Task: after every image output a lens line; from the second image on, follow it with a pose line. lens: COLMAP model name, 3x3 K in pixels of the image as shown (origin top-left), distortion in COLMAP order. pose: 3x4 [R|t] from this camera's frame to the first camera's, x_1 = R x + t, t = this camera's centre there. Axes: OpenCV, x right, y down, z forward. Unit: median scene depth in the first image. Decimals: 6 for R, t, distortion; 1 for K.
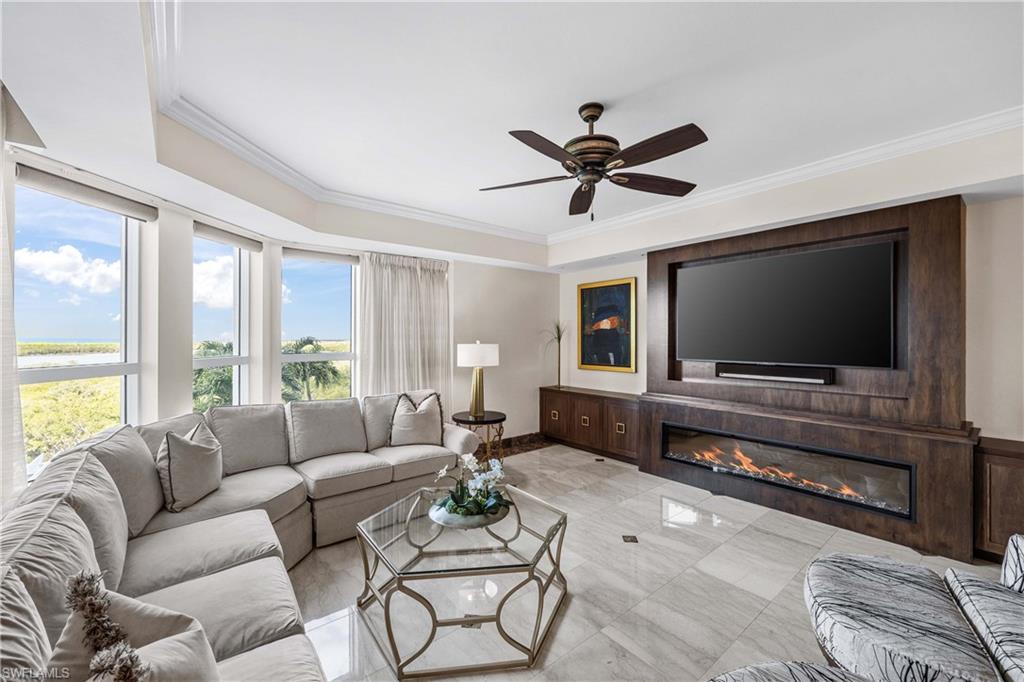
lens RADIAL K [[402.1, 0, 516.6], [0, 402.1, 341.3], [0, 0, 1]] dist [-0.010369, 0.000166]
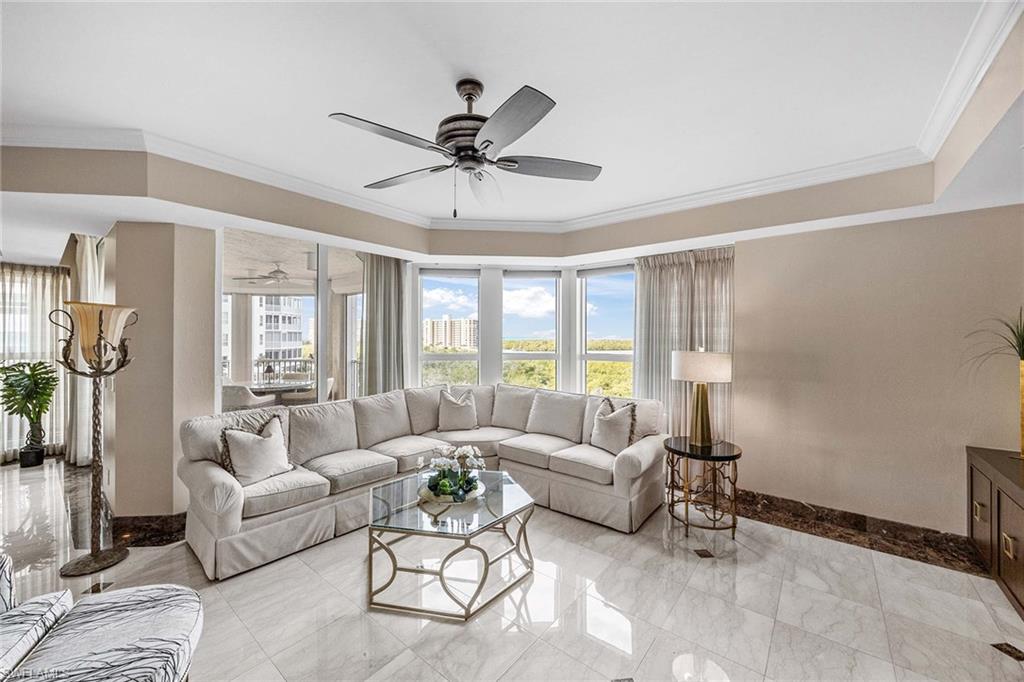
lens RADIAL K [[402.1, 0, 520.2], [0, 402.1, 337.2], [0, 0, 1]] dist [-0.010369, 0.000166]
pose [[0.200405, -0.003393, -0.979707, 0.598098], [-0.011487, 0.999917, -0.005813, -0.011587], [0.979646, 0.012419, 0.200349, 0.525509]]
